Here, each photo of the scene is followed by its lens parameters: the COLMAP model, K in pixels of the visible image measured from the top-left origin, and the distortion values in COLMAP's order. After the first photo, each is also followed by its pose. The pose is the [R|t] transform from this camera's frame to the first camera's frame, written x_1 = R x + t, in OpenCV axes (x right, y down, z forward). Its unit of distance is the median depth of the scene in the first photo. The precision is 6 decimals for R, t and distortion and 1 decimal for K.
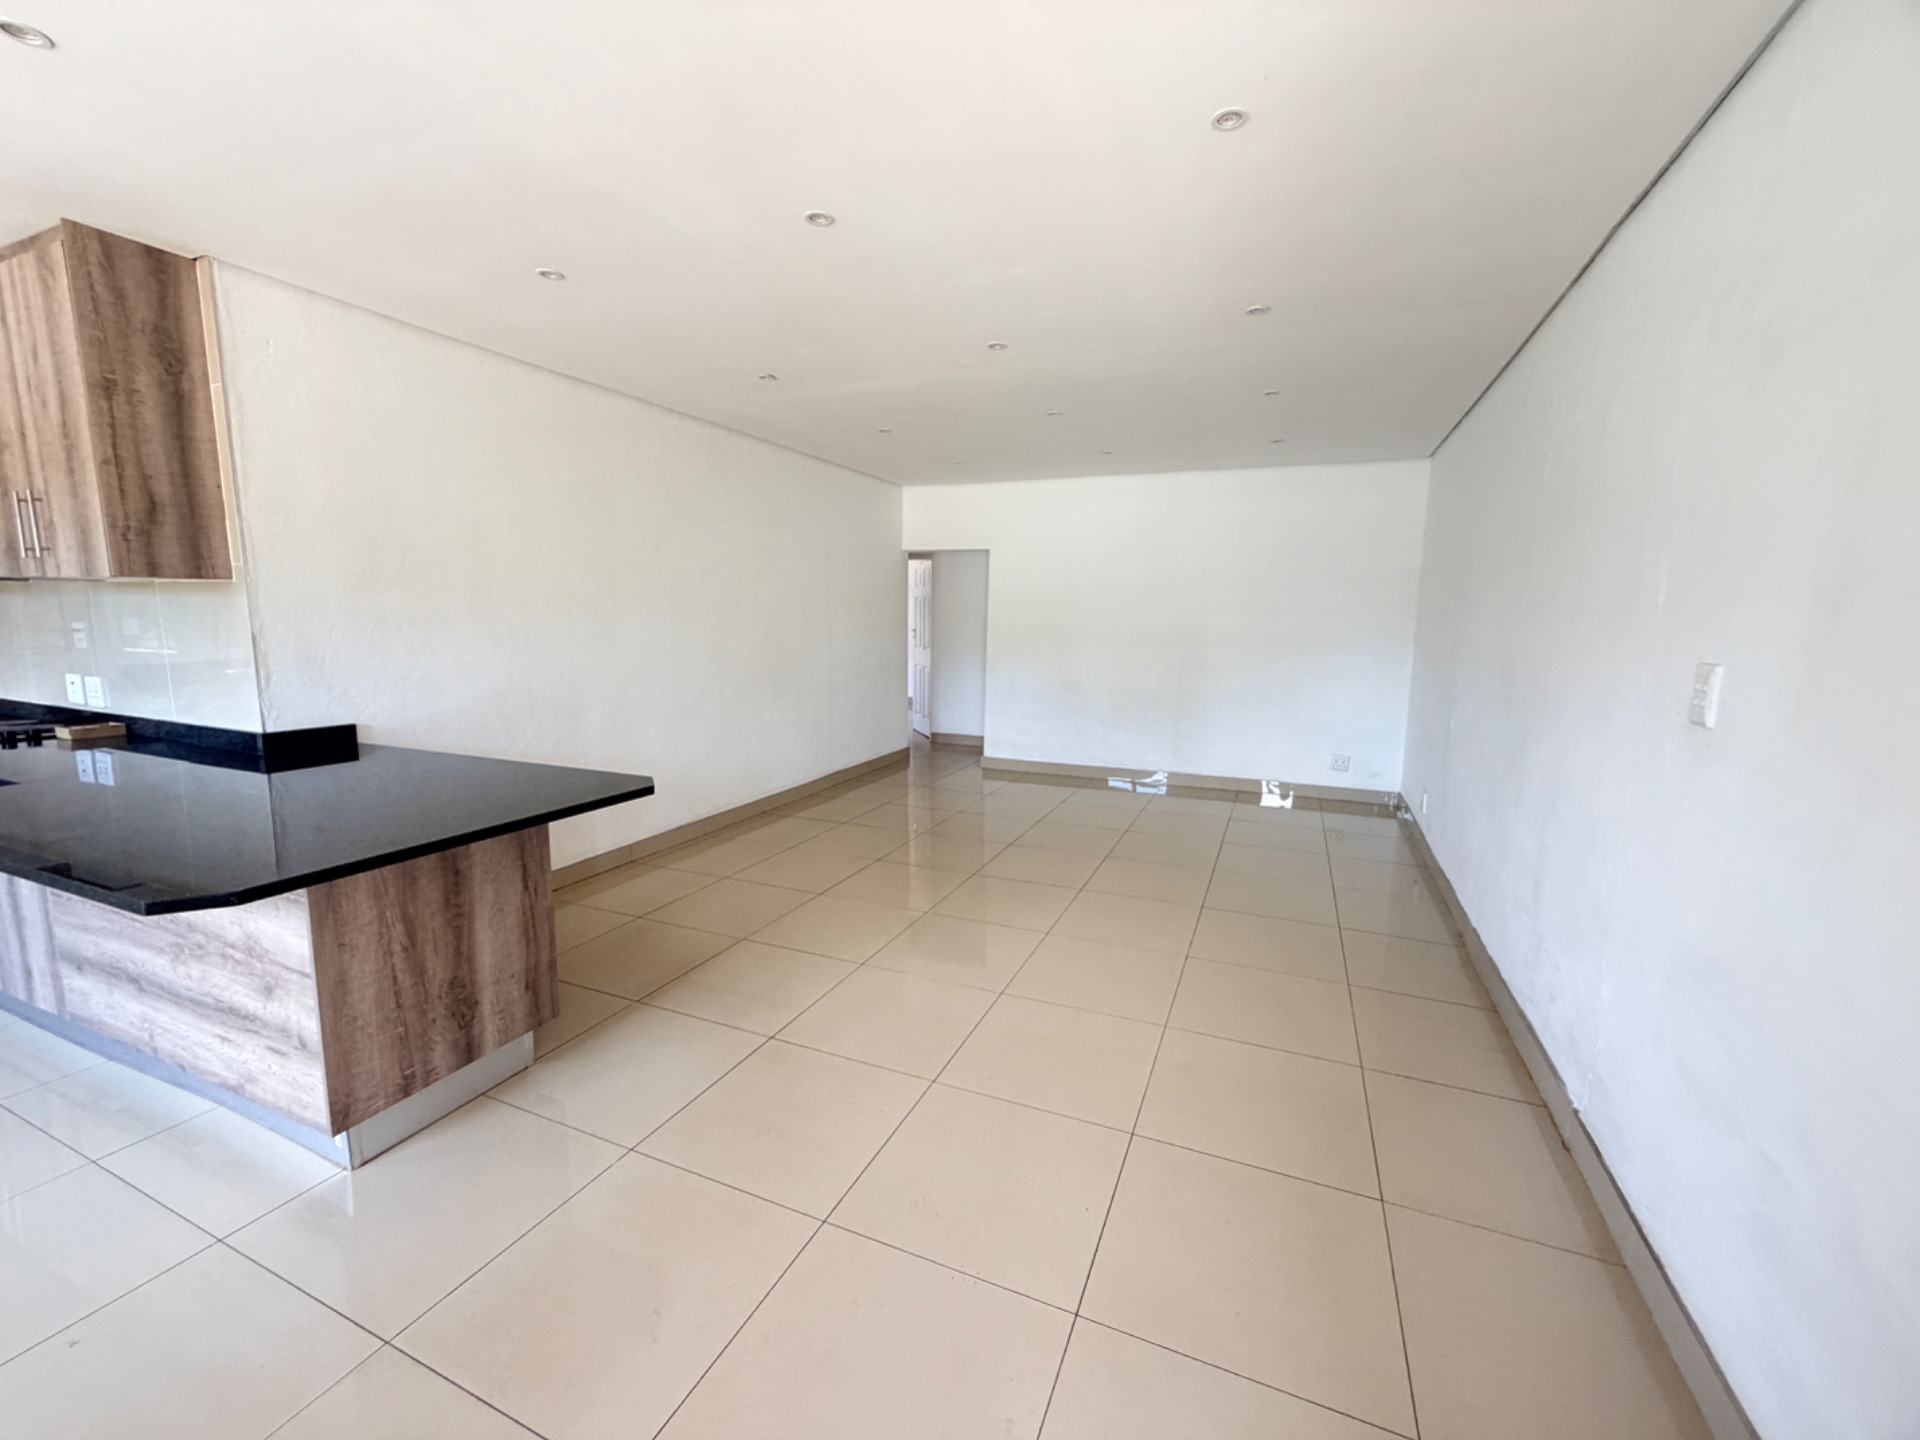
lens RADIAL K [[767.8, 0, 957.8], [0, 767.8, 718.5], [0, 0, 1]] dist [0.000372, 0.000027]
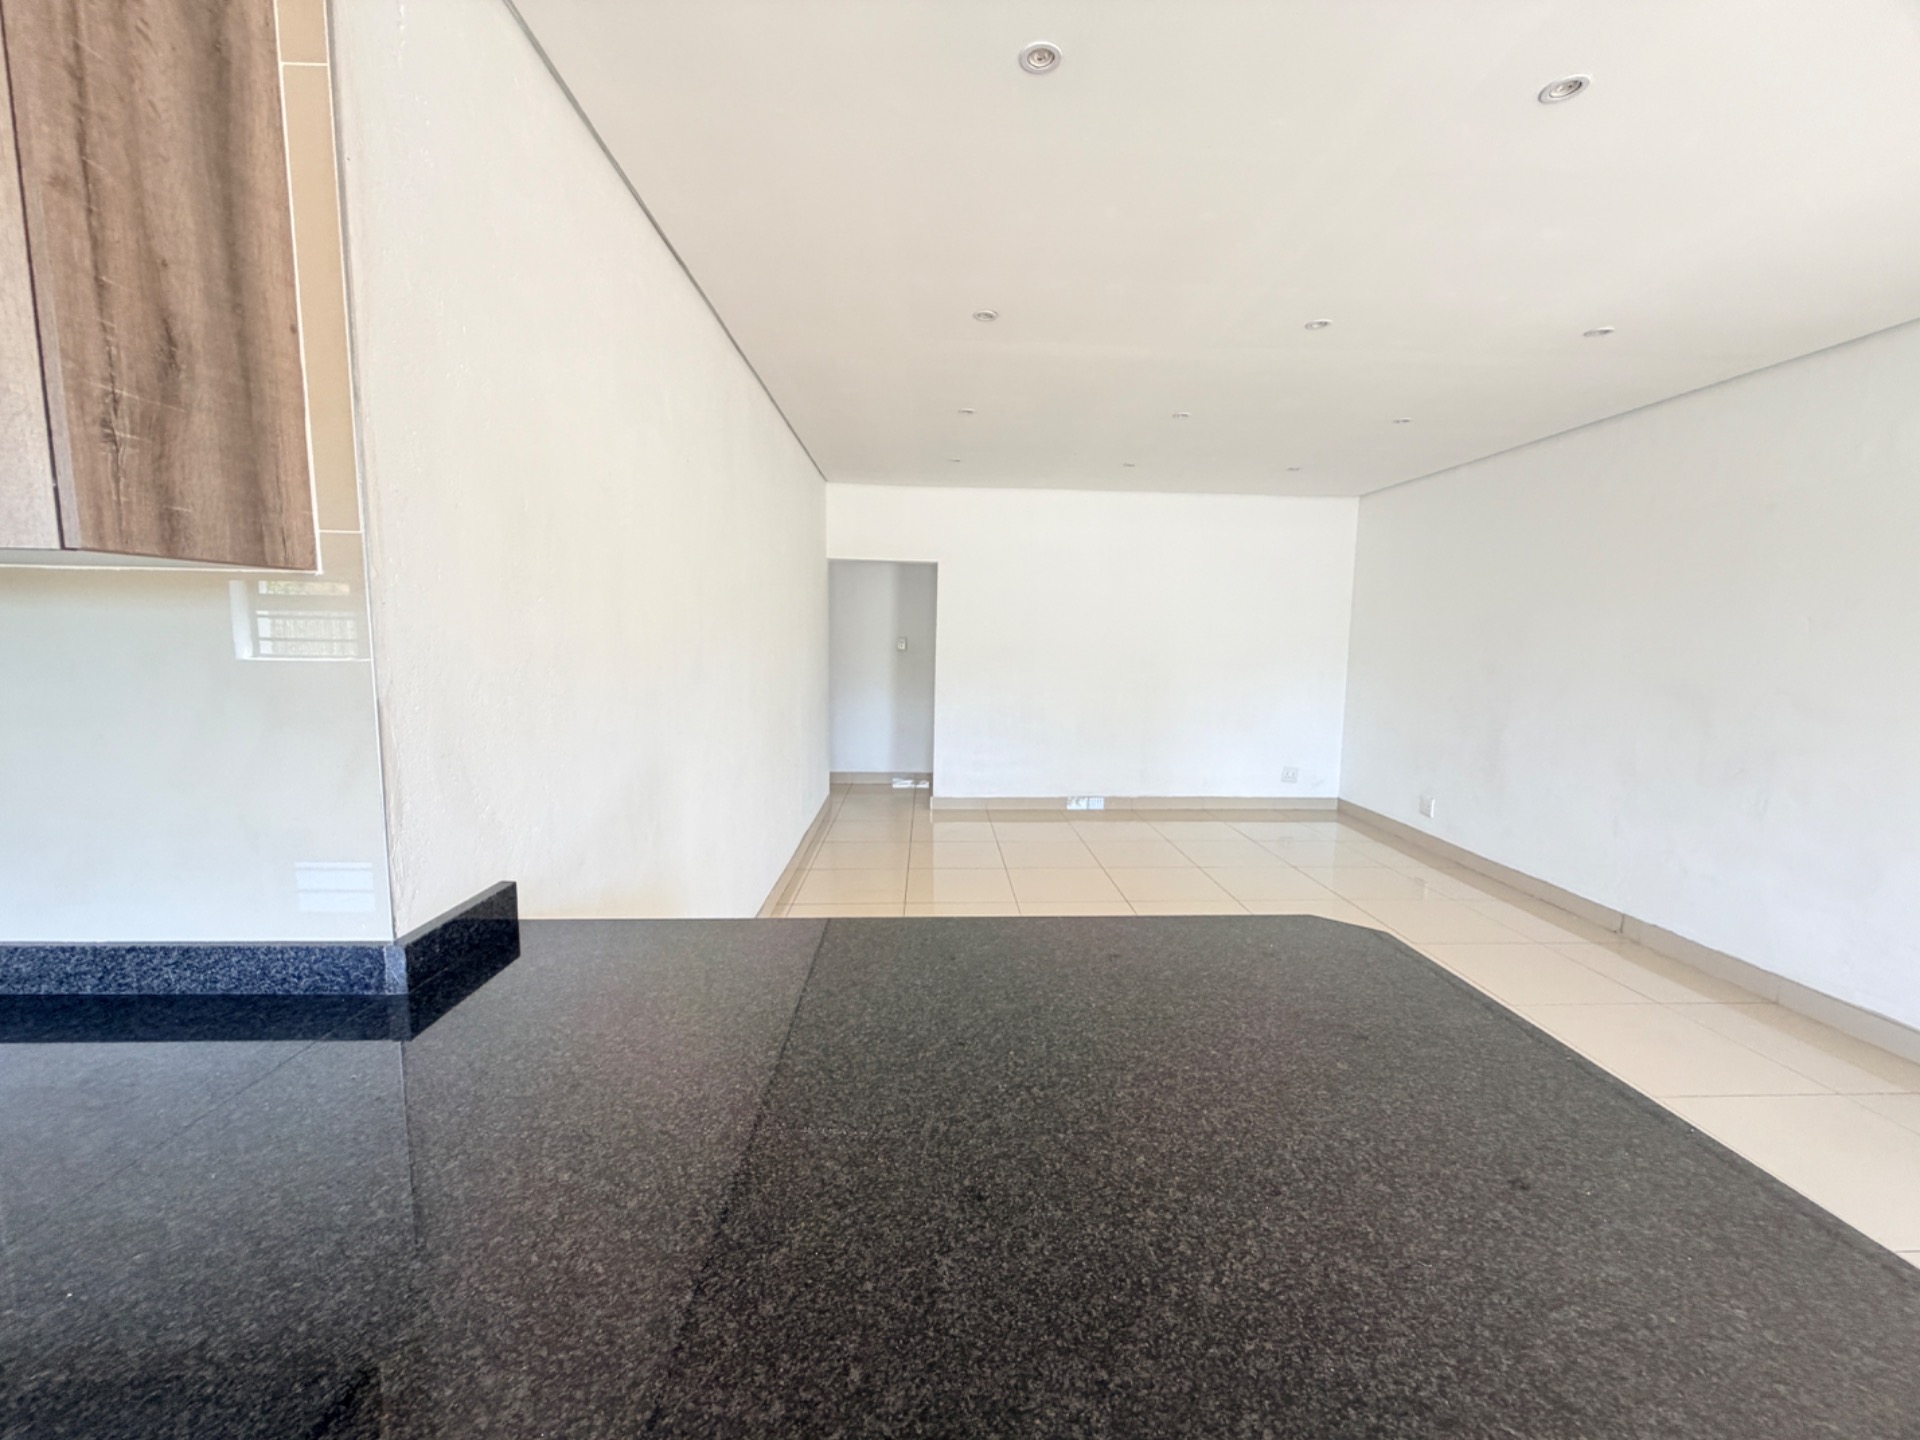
lens RADIAL K [[767.8, 0, 962.3], [0, 767.8, 719.2], [0, 0, 1]] dist [0.000372, 0.000027]
pose [[0.901157, -0.047320, 0.430903, -0.968298], [0.056197, 0.998389, -0.007889, -0.097345], [-0.429835, 0.031324, 0.902364, 0.594094]]
